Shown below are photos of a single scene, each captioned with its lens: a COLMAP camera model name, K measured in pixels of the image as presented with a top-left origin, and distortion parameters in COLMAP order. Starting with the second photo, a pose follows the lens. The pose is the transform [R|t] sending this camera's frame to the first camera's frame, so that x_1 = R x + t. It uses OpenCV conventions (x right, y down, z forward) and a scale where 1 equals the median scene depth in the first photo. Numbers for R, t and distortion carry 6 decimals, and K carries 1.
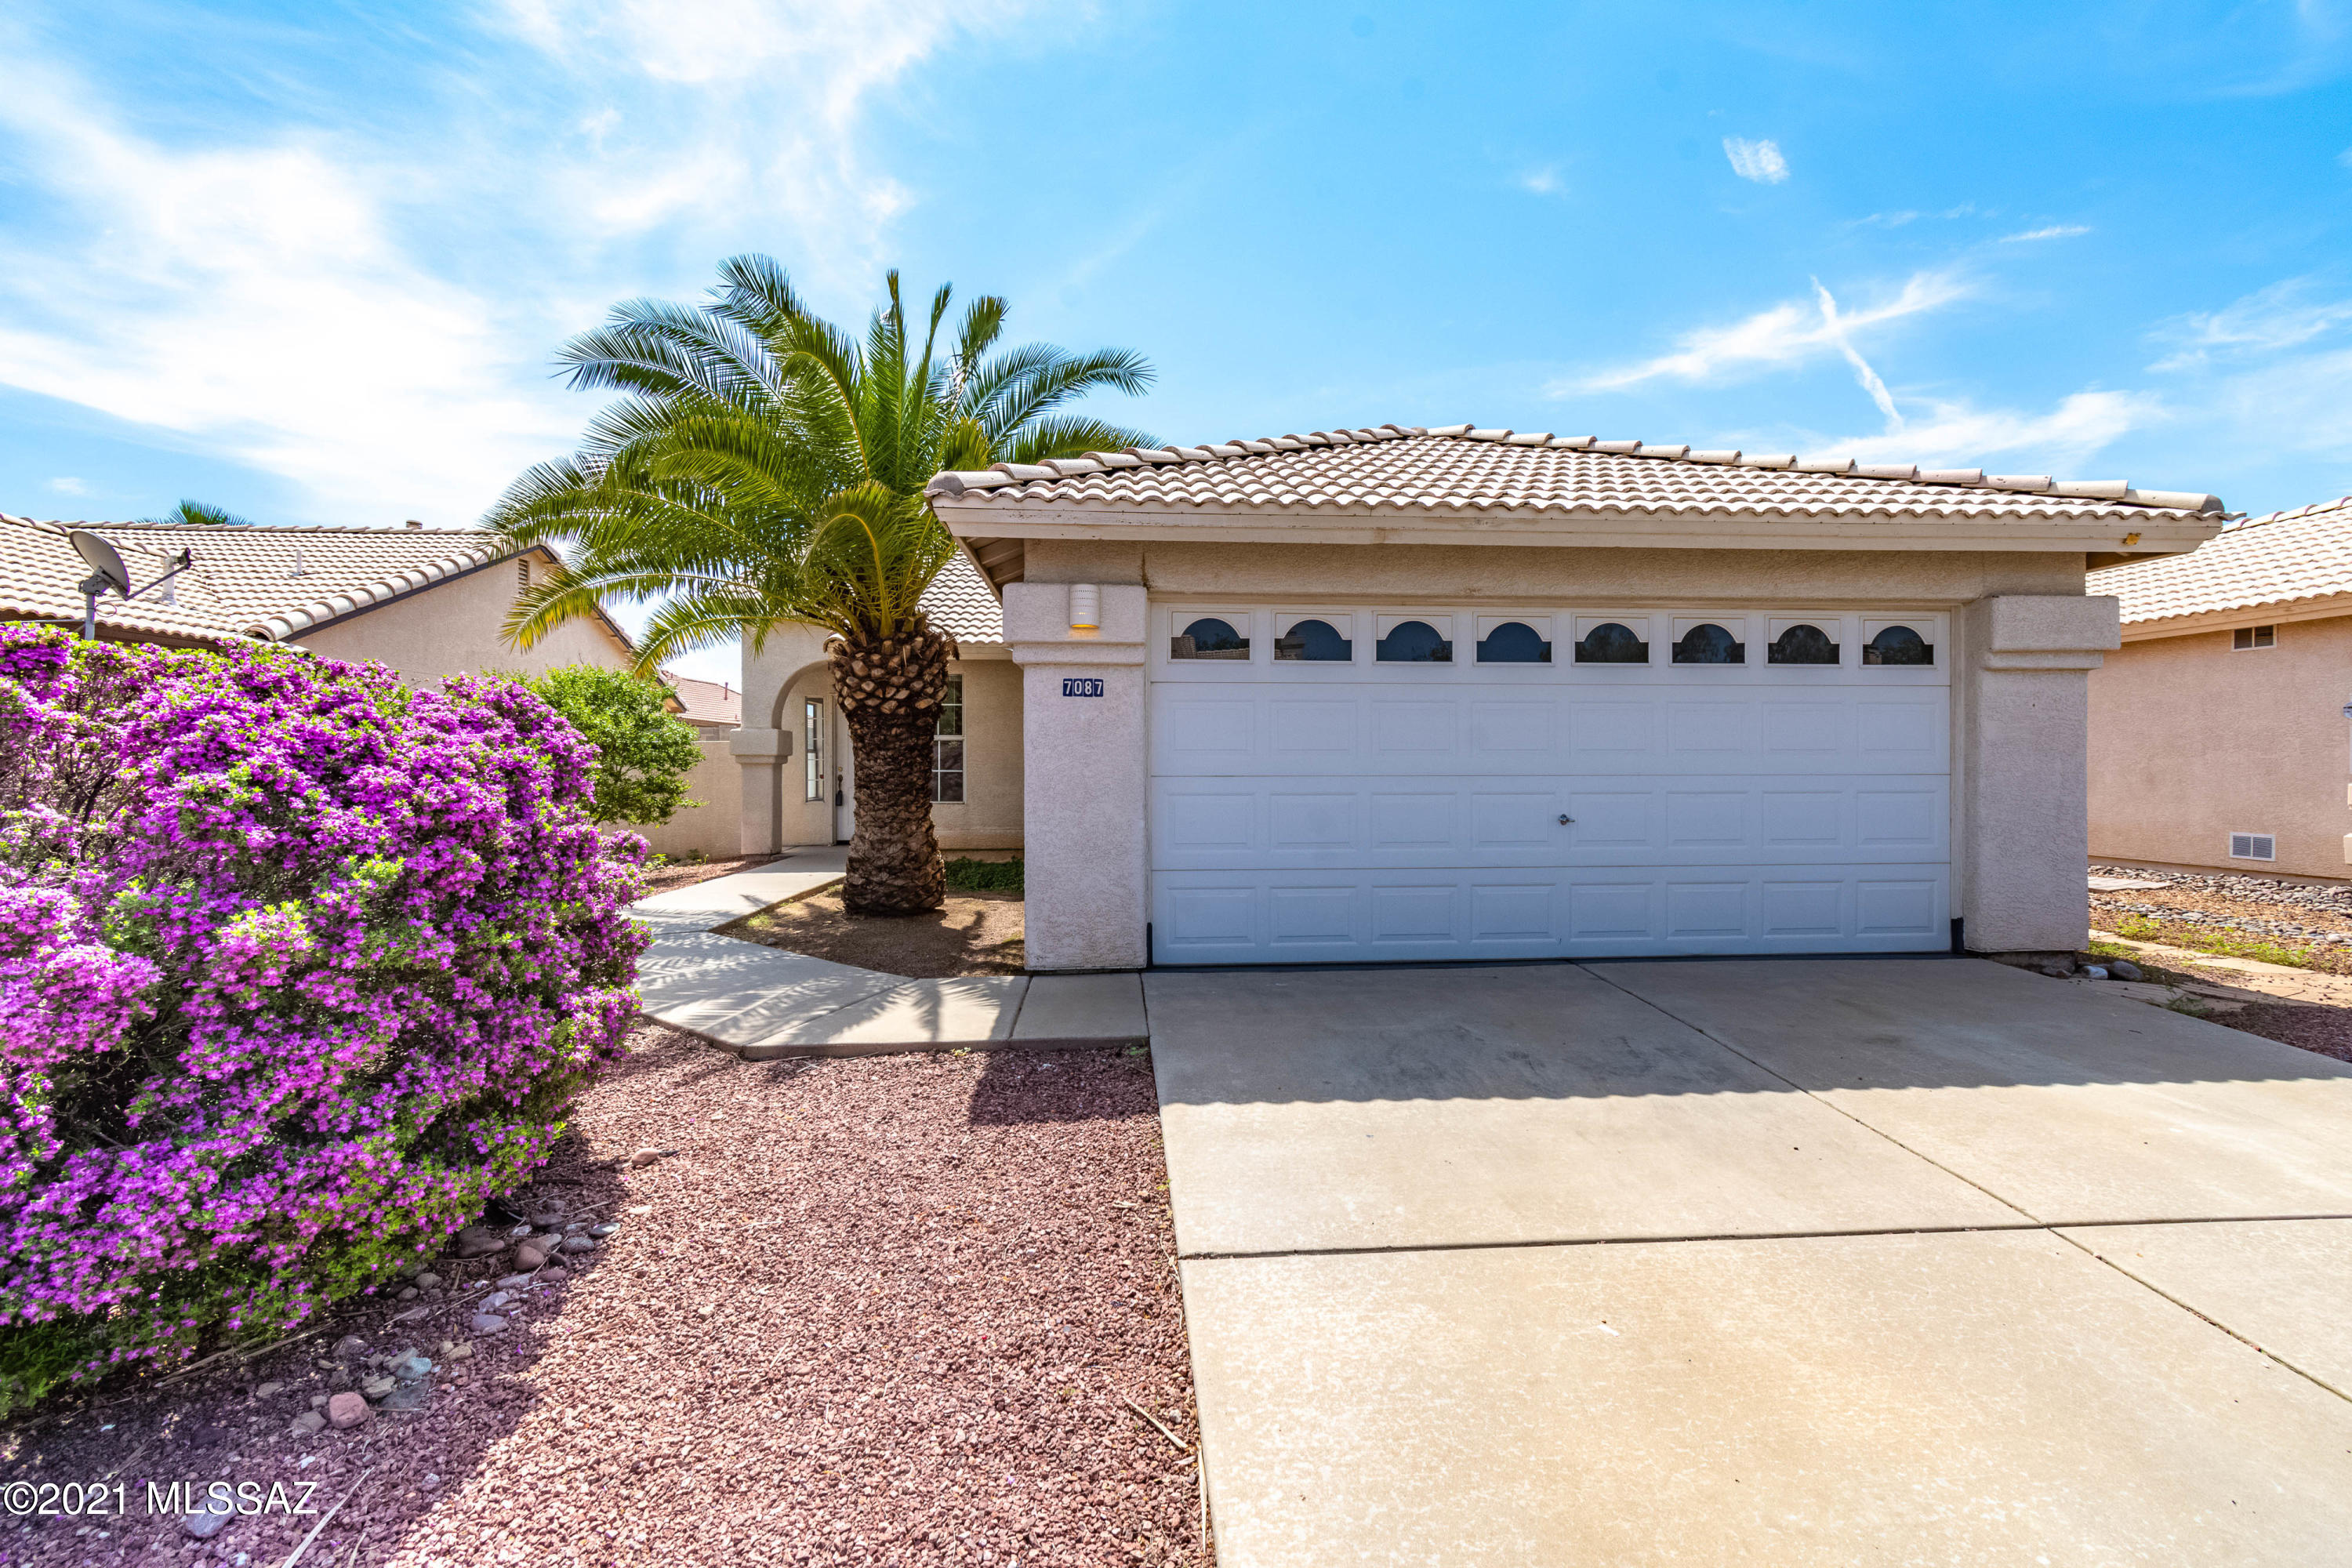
lens RADIAL K [[1048.5, 0, 1193.7], [0, 1048.5, 772.0], [0, 0, 1]] dist [0.001044, 0.000214]
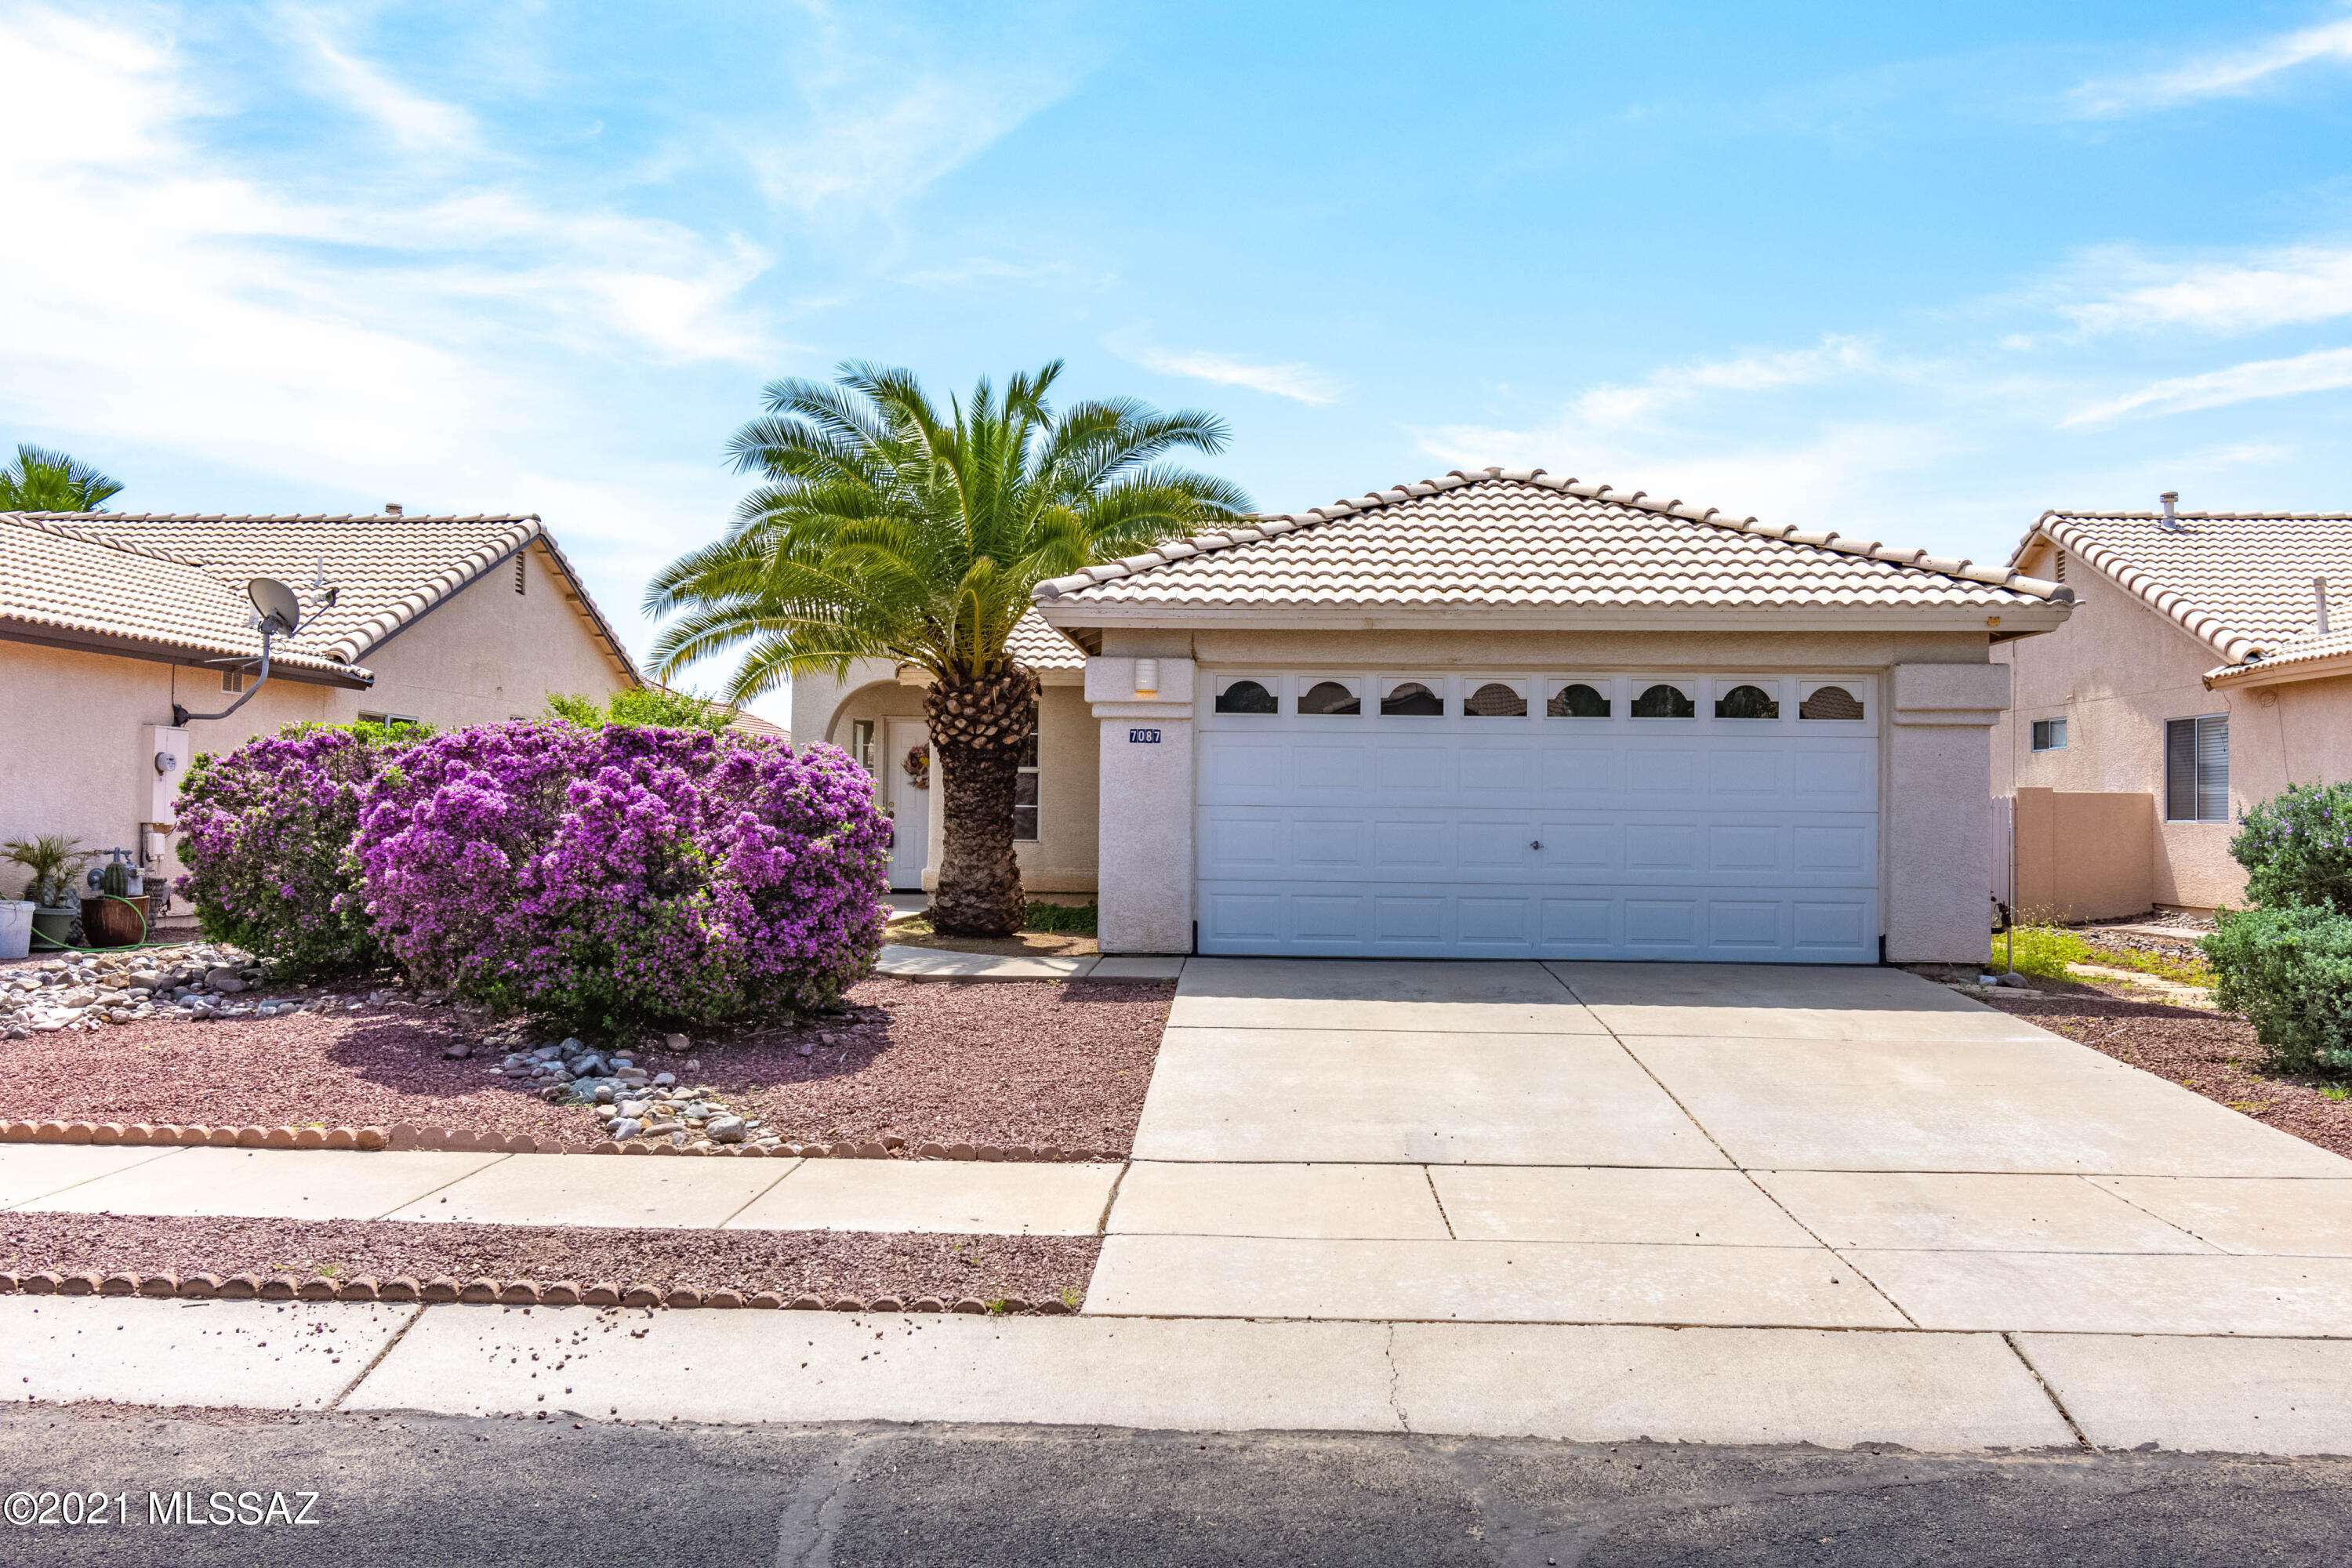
lens RADIAL K [[1949.9, 0, 1176.0], [0, 1949.9, 784.0], [0, 0, 1]] dist [0.007870, 0.004782]
pose [[0.991648, 0.010564, -0.128543, 0.232293], [-0.013450, 0.999676, -0.021604, 0.029151], [0.128273, 0.023152, 0.991469, -1.323917]]
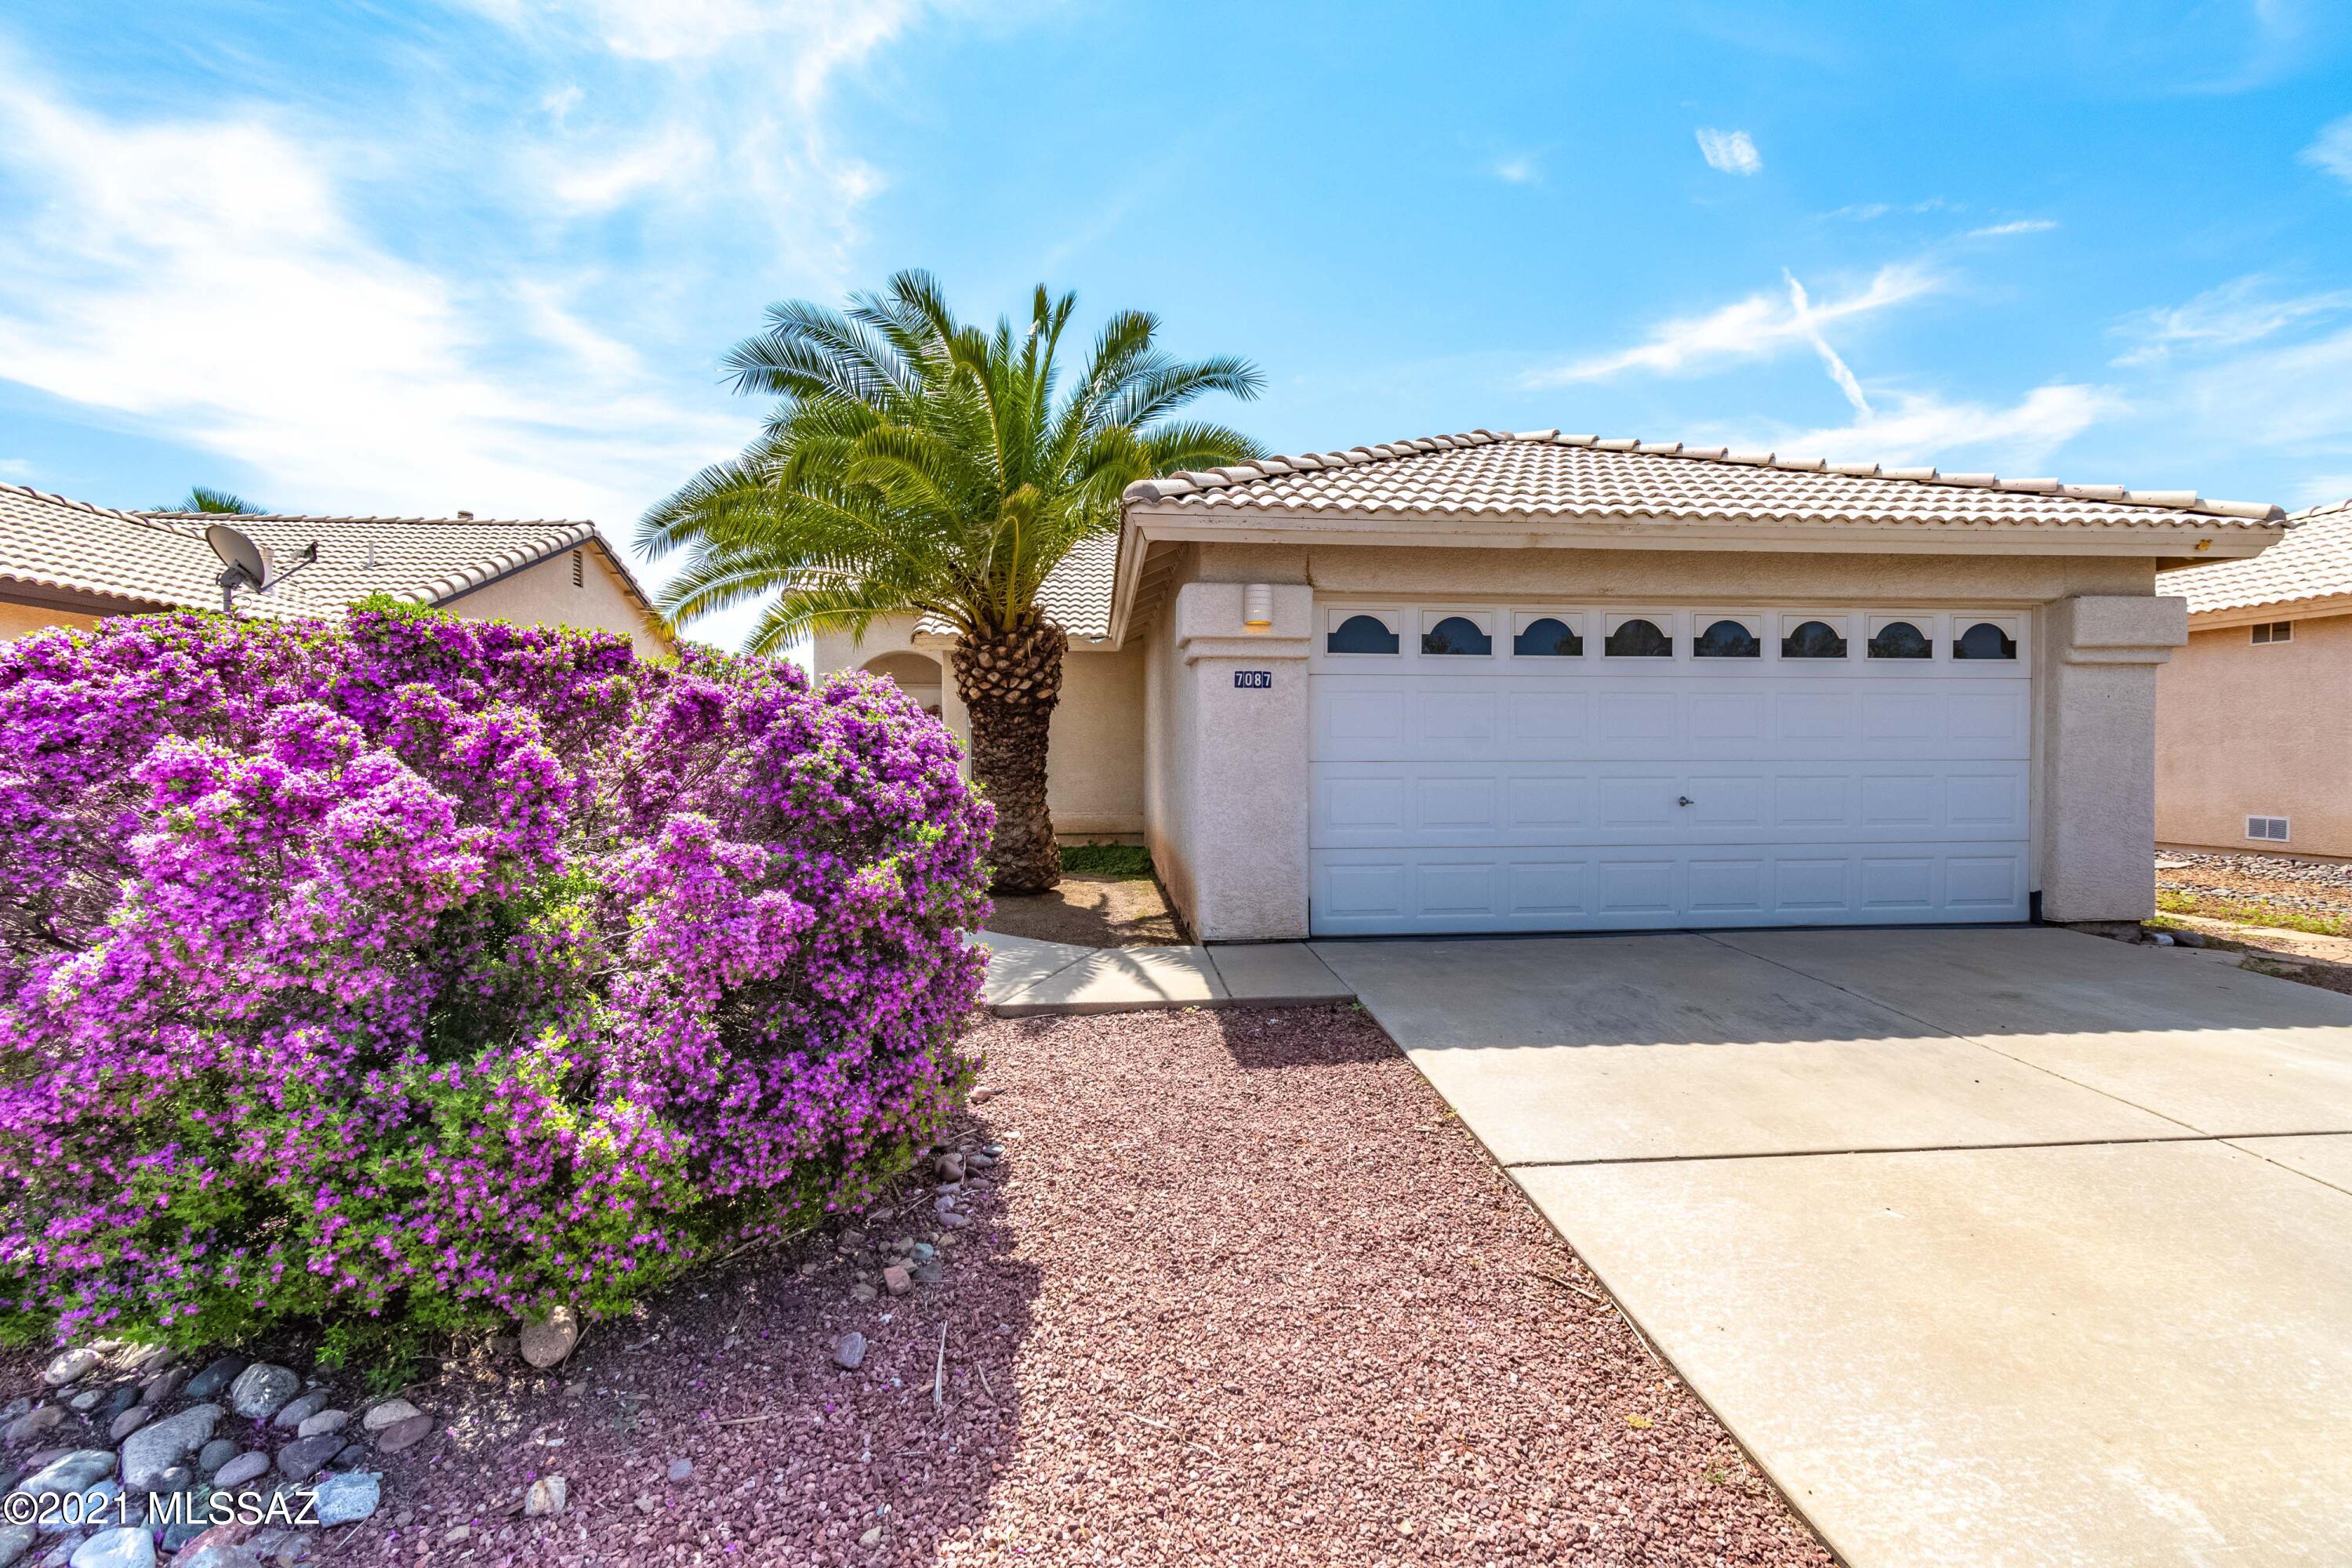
lens RADIAL K [[1048.5, 0, 1193.7], [0, 1048.5, 772.0], [0, 0, 1]] dist [0.001044, 0.000214]
pose [[0.999785, -0.000746, 0.020718, -0.179990], [0.000534, 0.999947, 0.010233, 0.003726], [-0.020725, -0.010220, 0.999733, -0.077163]]
